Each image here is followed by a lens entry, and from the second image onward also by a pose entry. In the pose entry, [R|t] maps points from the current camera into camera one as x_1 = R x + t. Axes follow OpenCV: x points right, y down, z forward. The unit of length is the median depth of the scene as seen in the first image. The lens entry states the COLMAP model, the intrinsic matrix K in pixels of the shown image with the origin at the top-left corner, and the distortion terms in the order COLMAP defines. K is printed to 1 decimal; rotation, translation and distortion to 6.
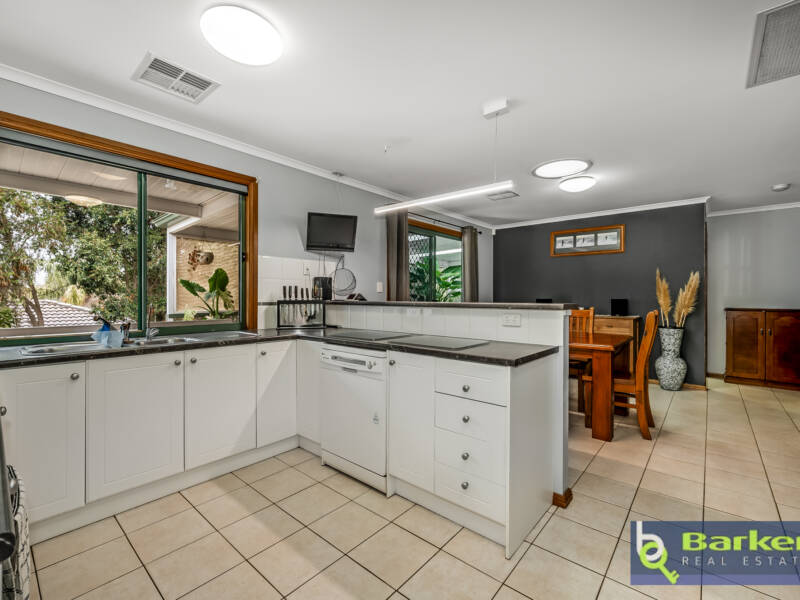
lens RADIAL K [[354.5, 0, 401.1], [0, 354.5, 302.1], [0, 0, 1]] dist [-0.000417, -0.000116]
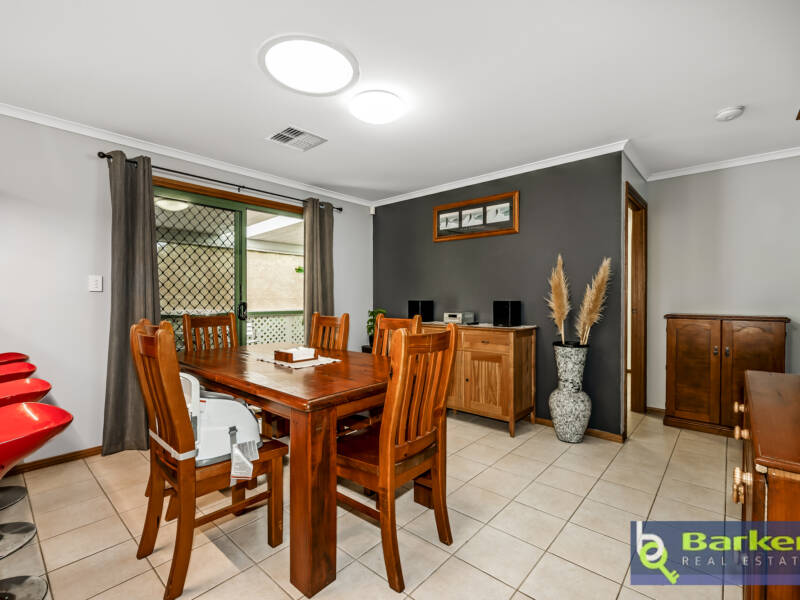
lens RADIAL K [[364.6, 0, 400.4], [0, 364.6, 304.9], [0, 0, 1]] dist [0.000488, 0.000208]
pose [[0.999901, -0.002086, -0.013918, 0.428329], [0.002197, 0.999966, 0.007947, -0.007110], [0.013900, -0.007977, 0.999872, 0.305287]]
